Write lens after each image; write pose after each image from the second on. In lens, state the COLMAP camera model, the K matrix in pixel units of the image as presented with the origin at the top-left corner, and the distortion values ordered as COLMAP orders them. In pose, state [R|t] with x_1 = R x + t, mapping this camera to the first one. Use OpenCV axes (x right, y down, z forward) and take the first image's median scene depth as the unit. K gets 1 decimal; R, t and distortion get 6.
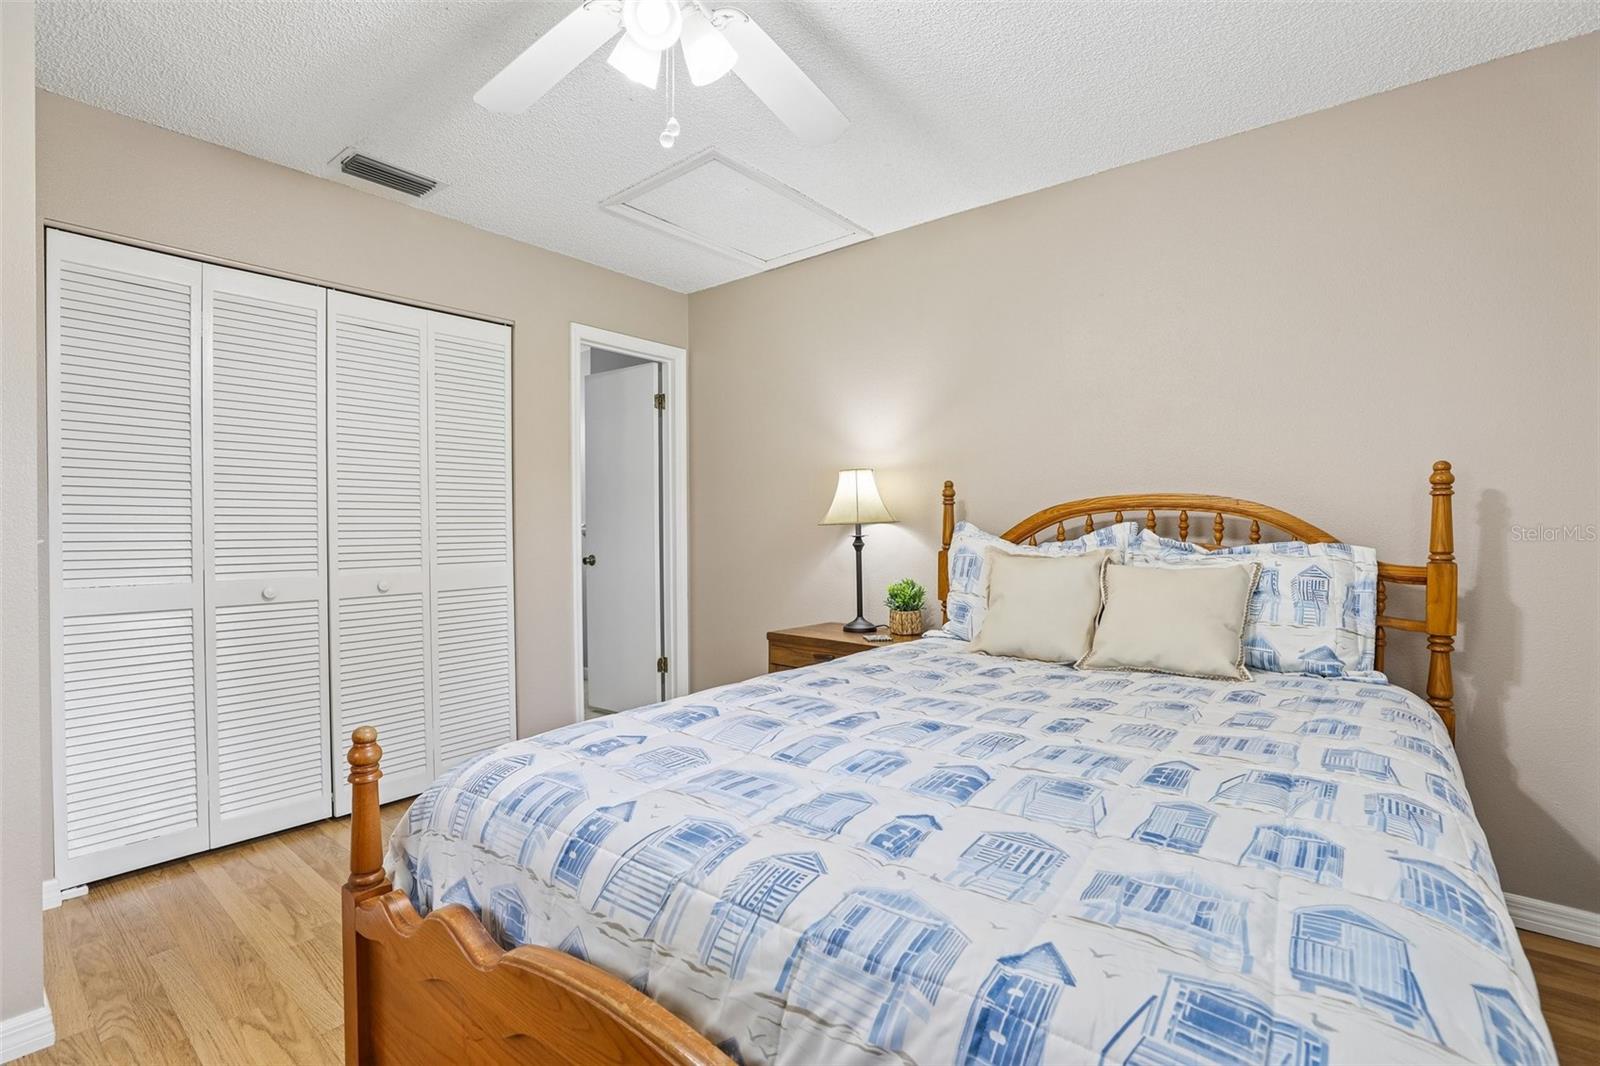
lens RADIAL K [[730.6, 0, 802.0], [0, 730.6, 528.9], [0, 0, 1]] dist [-0.043970, 0.014181]
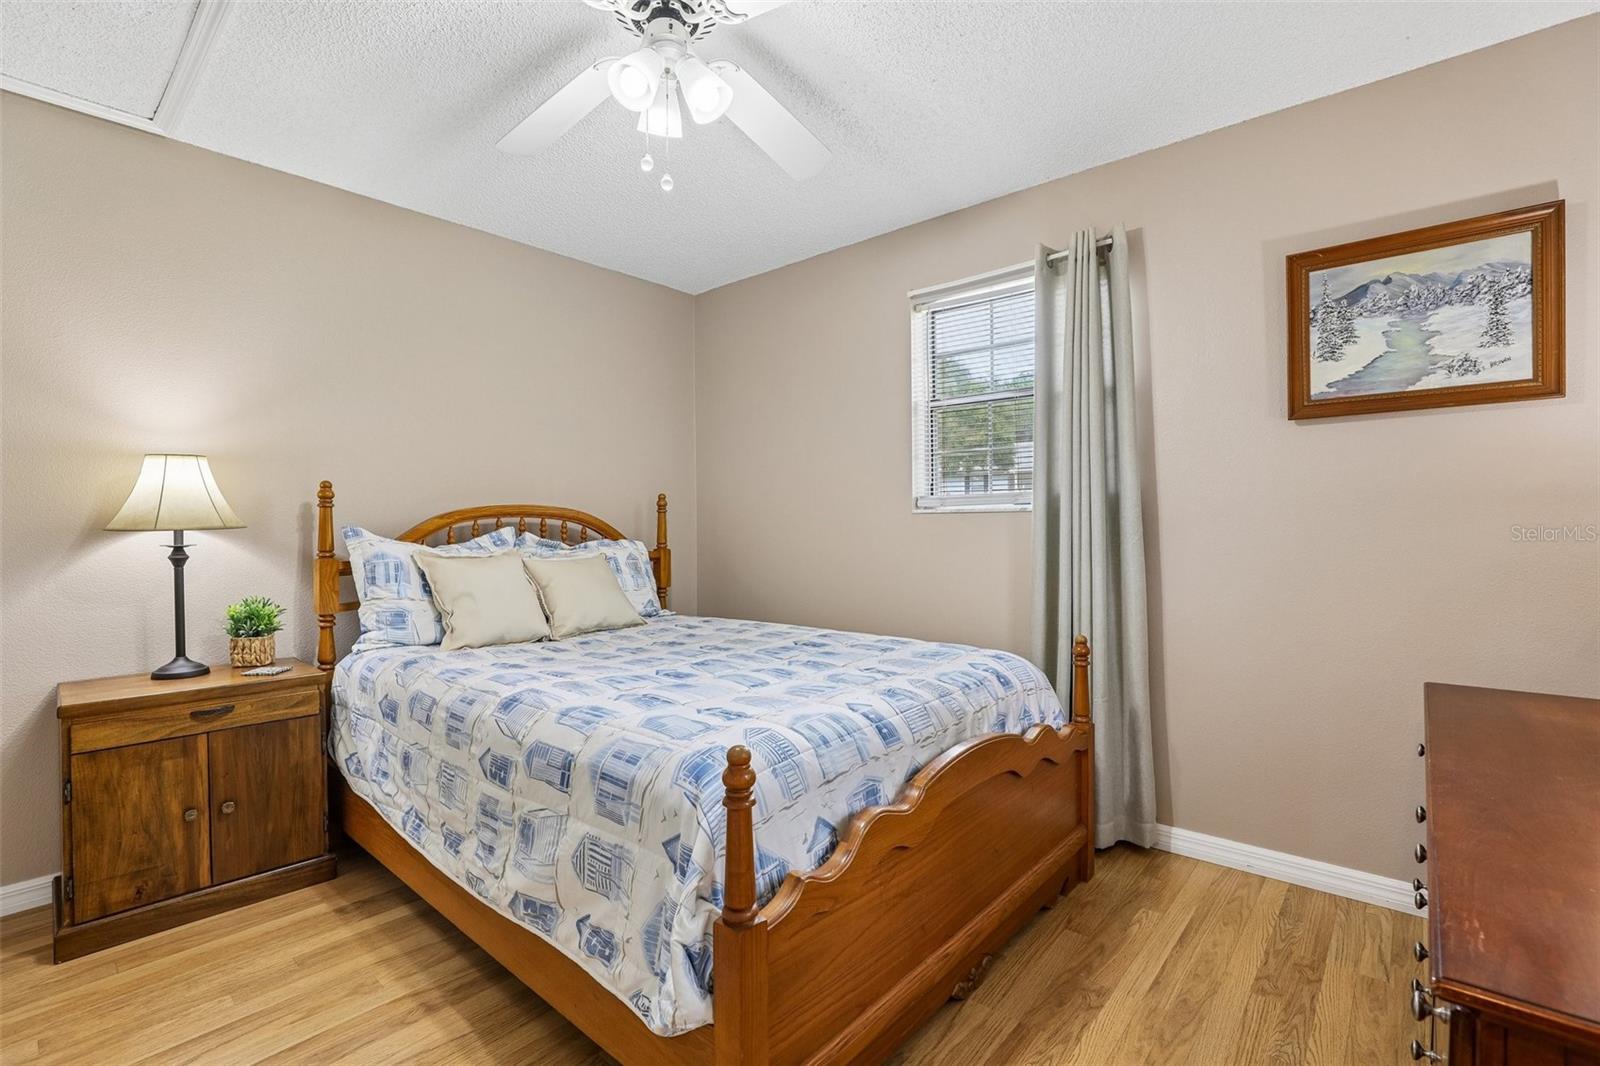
lens RADIAL K [[730.6, 0, 802.0], [0, 730.6, 528.9], [0, 0, 1]] dist [-0.043970, 0.014181]
pose [[0.034182, 0.001509, 0.999414, -0.728237], [0.013460, 0.999907, -0.001970, 0.003262], [-0.999325, 0.013519, 0.034159, 0.422547]]
